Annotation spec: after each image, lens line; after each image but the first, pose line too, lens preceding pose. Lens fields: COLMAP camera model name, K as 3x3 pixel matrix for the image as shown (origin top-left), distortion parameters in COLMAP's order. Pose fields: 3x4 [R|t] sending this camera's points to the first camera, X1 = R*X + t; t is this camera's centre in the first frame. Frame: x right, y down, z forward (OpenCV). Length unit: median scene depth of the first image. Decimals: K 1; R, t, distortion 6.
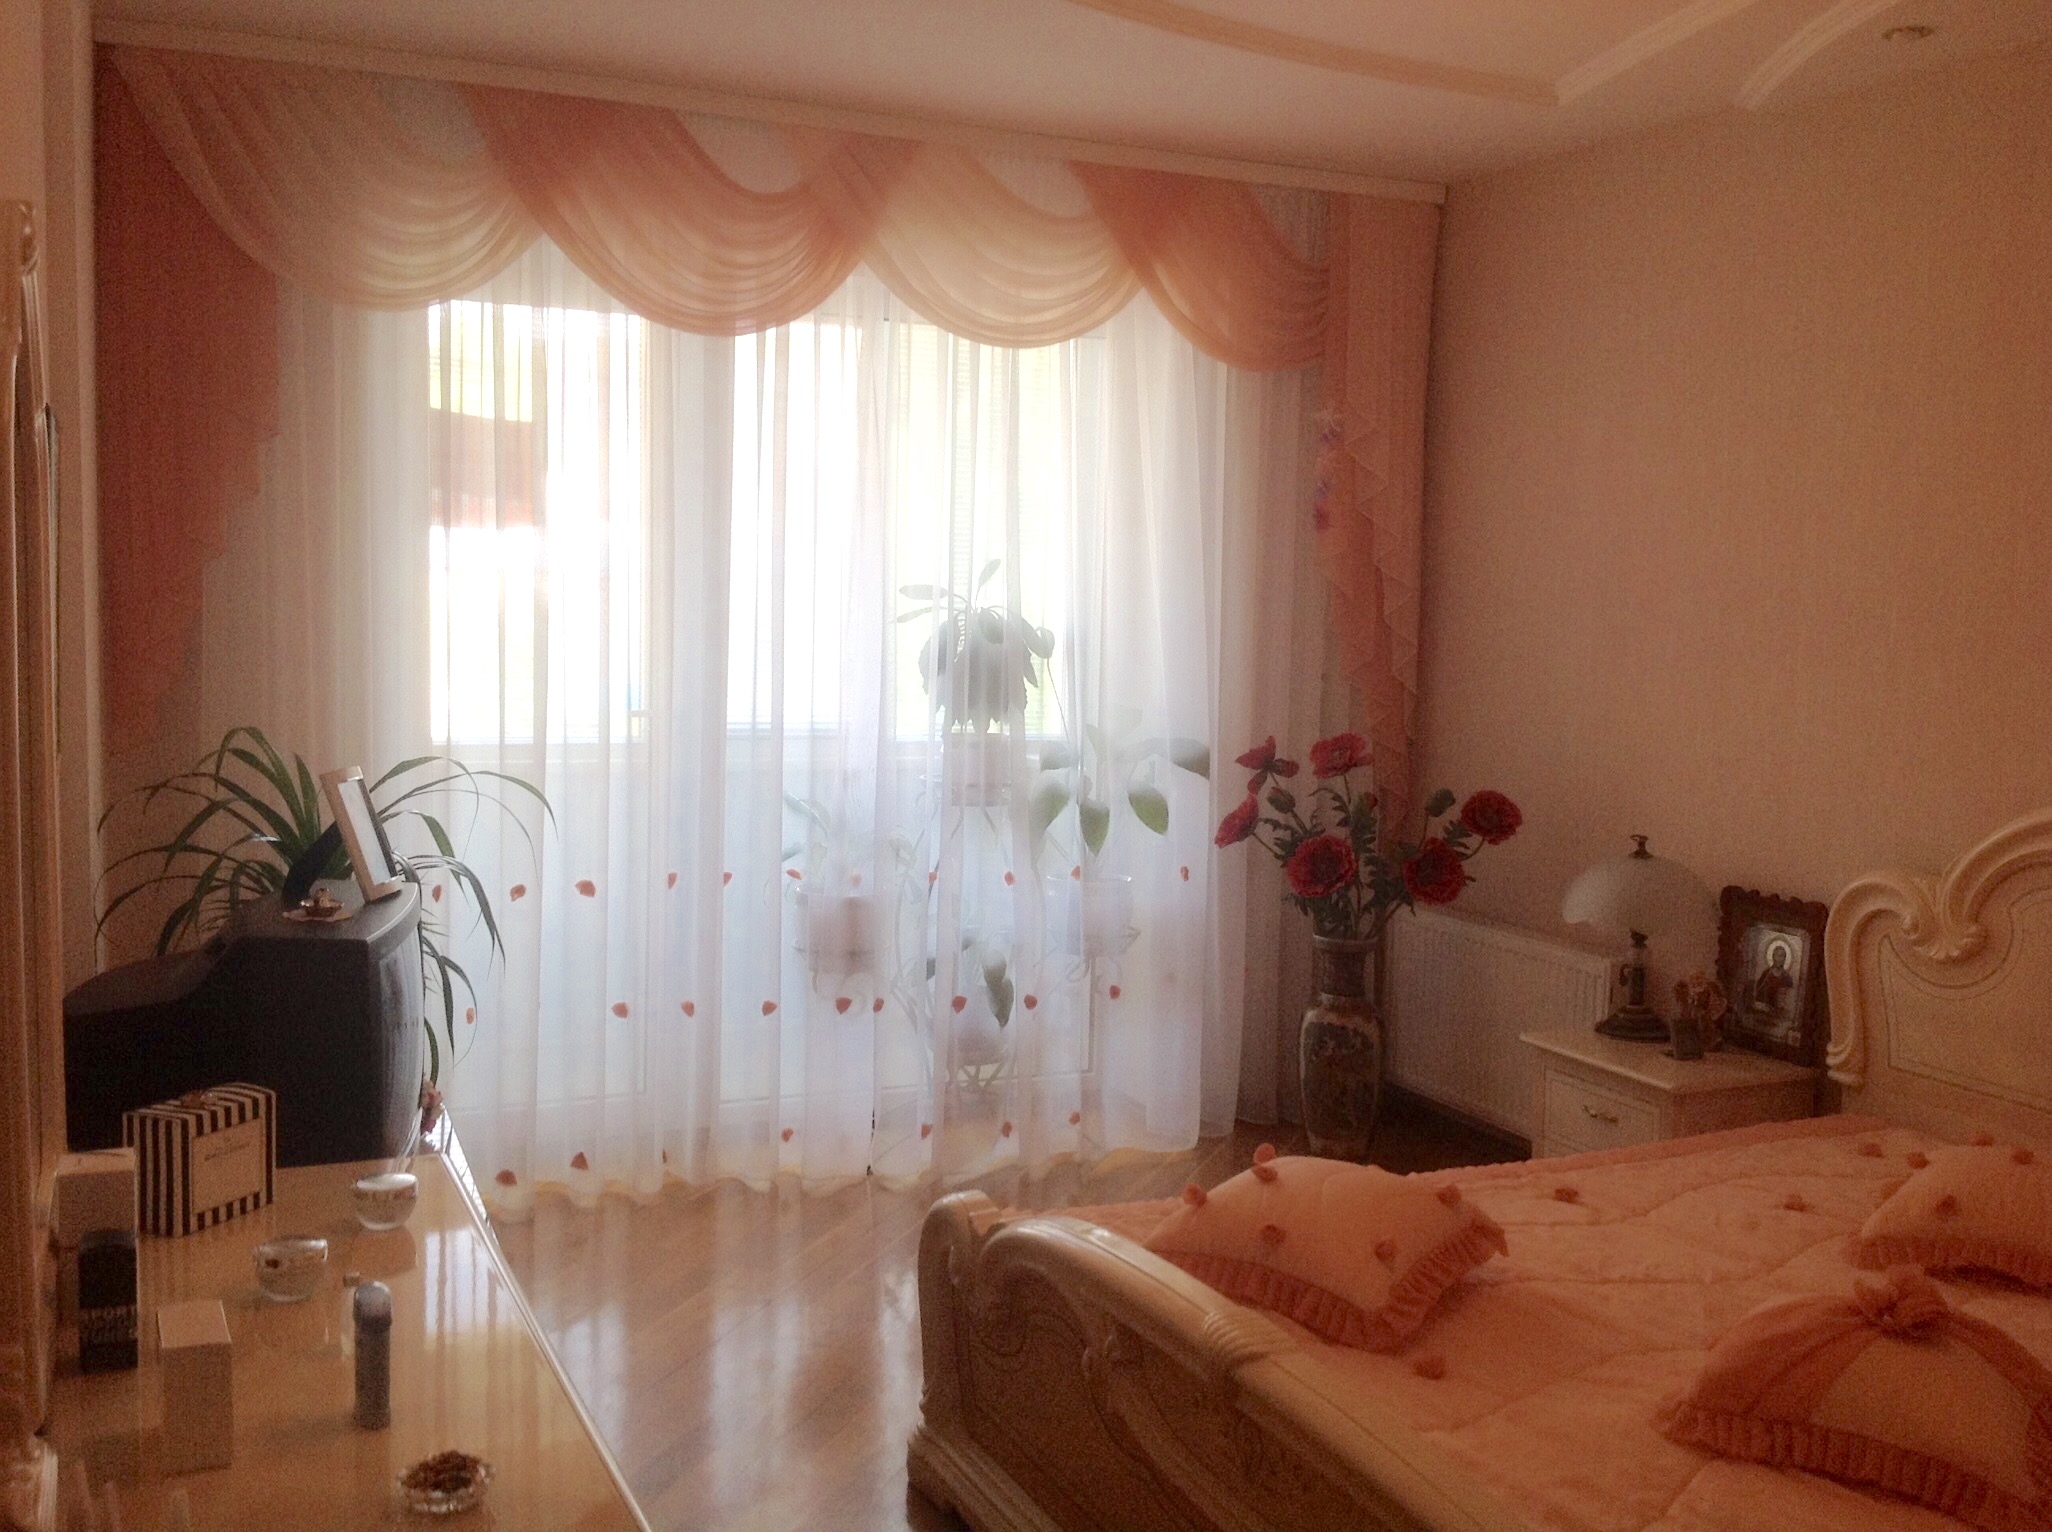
lens RADIAL K [[2037.1, 0, 1022.7], [0, 2037.1, 765.5], [0, 0, 1]] dist [0.050833, 0.000000]
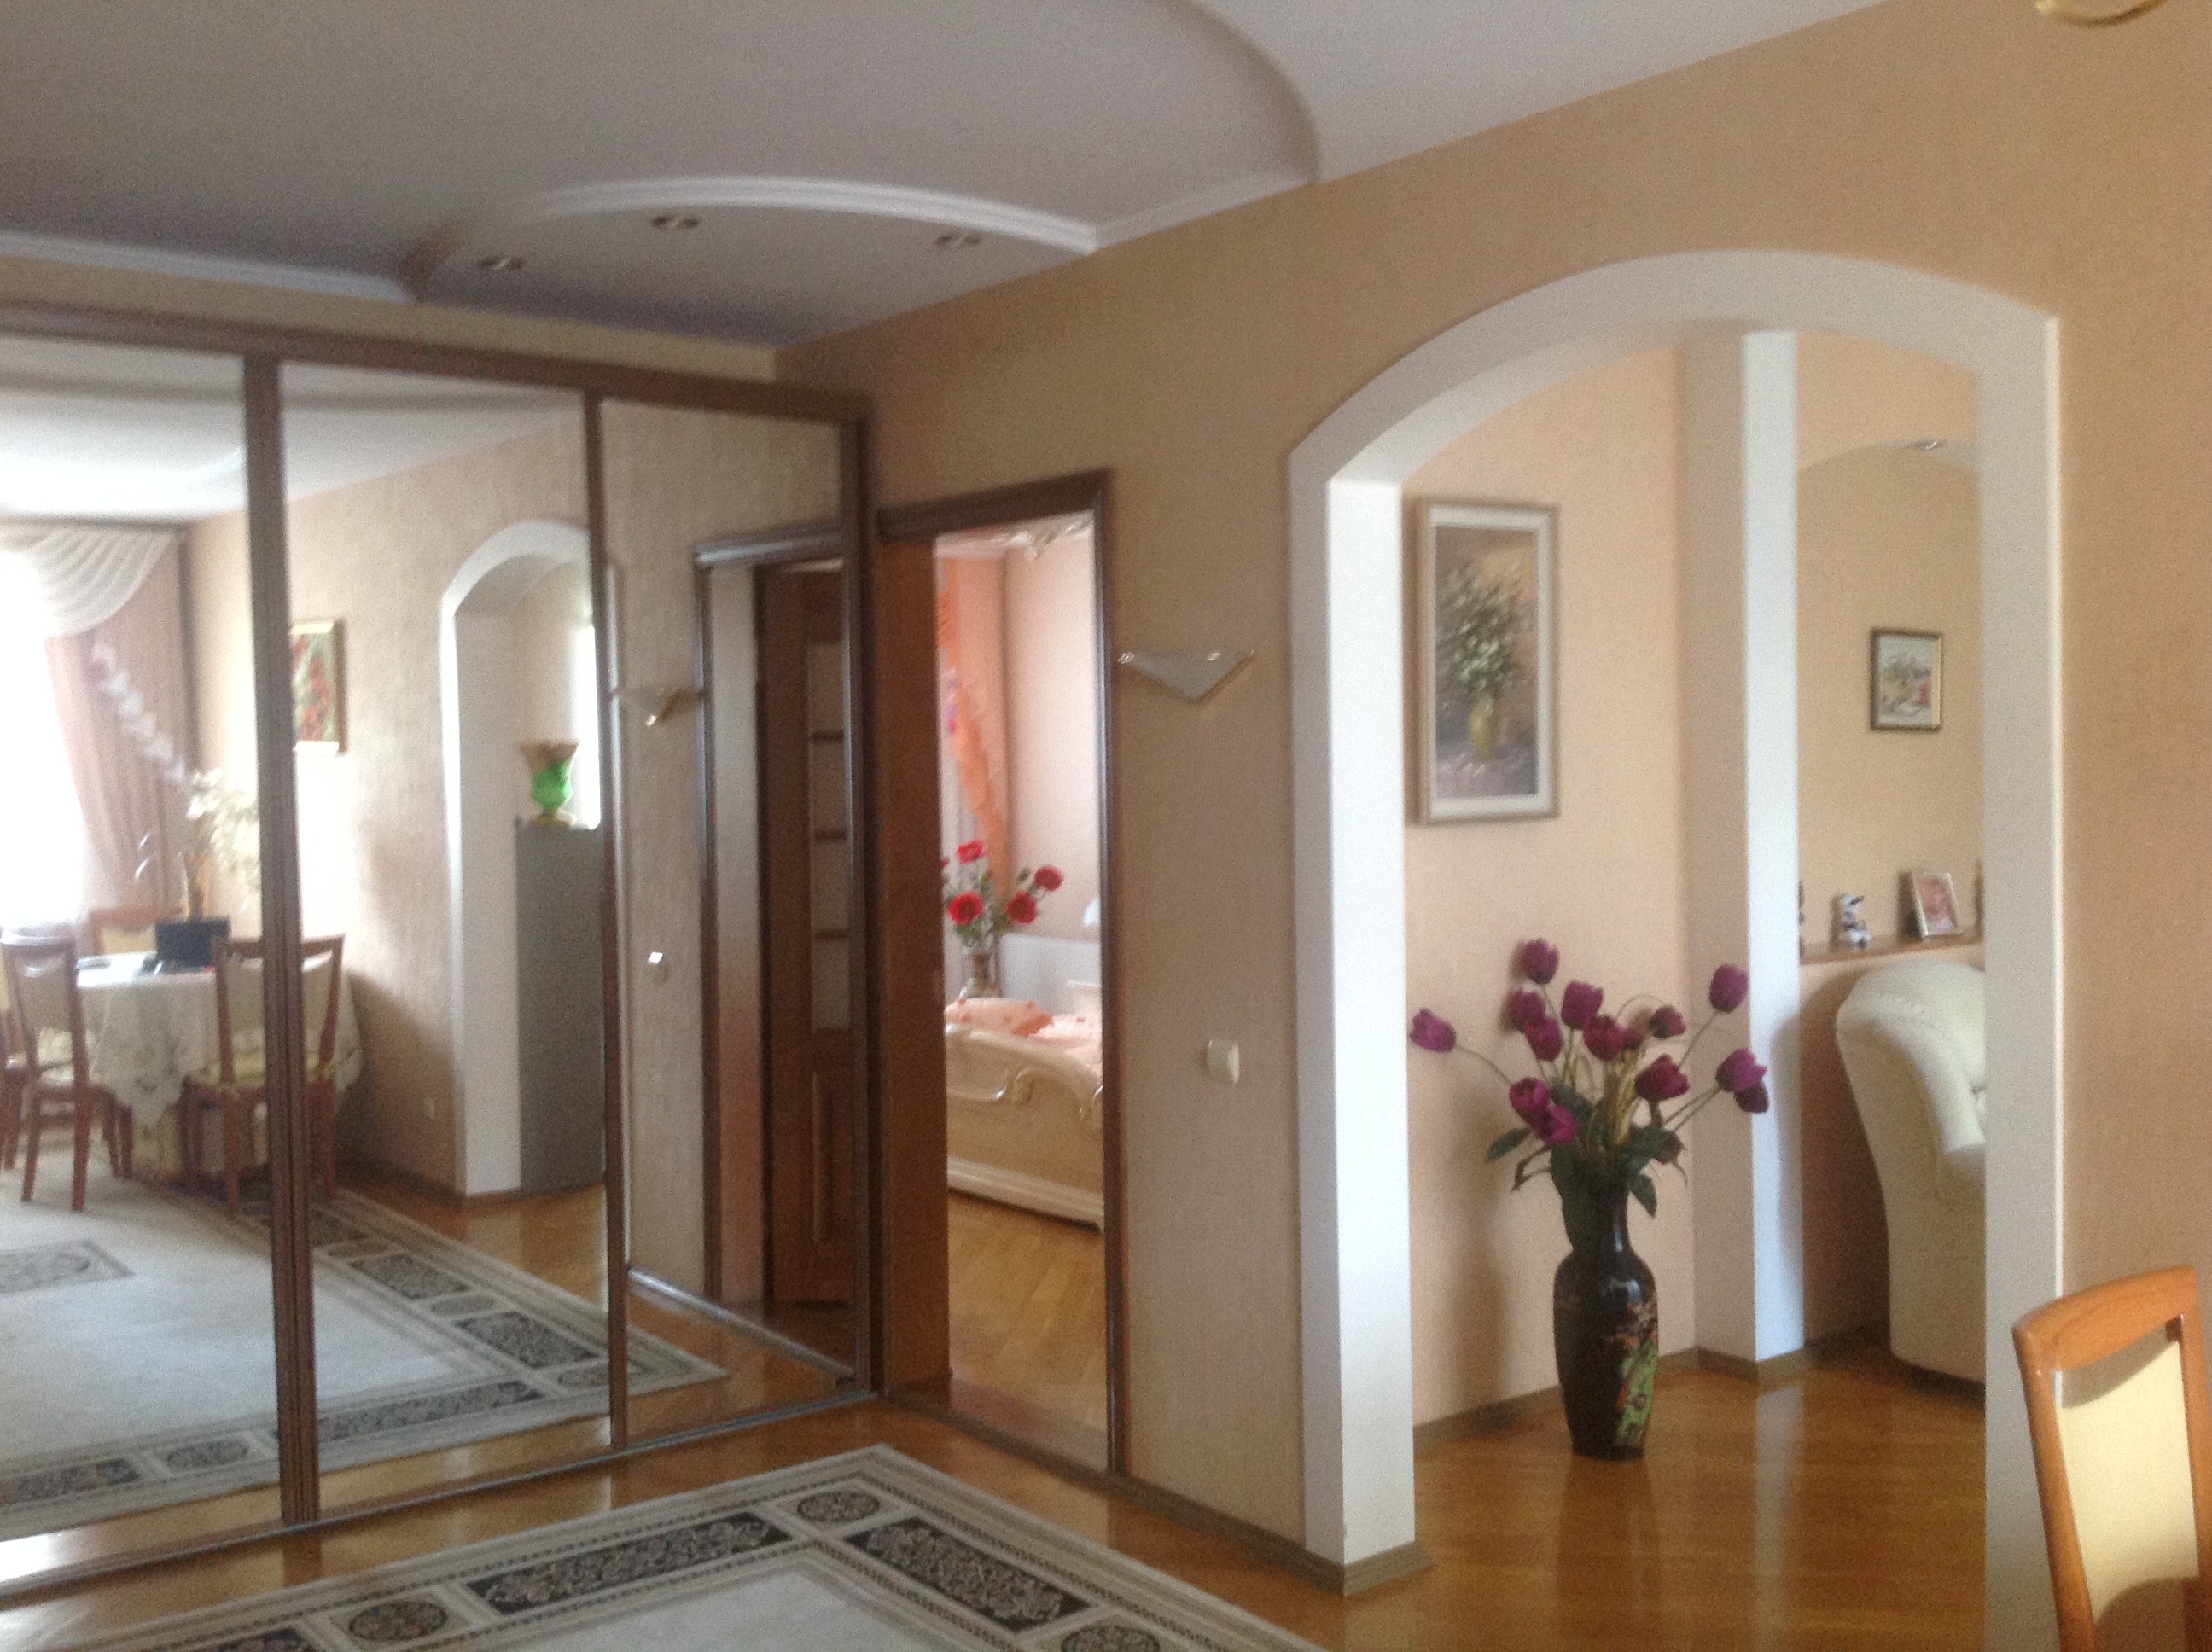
lens RADIAL K [[2195.9, 0, 1107.3], [0, 2195.9, 837.8], [0, 0, 1]] dist [0.050833, 0.000000]
pose [[0.971102, -0.048674, 0.233650, -0.201382], [0.063603, 0.996358, -0.056787, 0.106579], [-0.230035, 0.070007, 0.970661, -1.034260]]
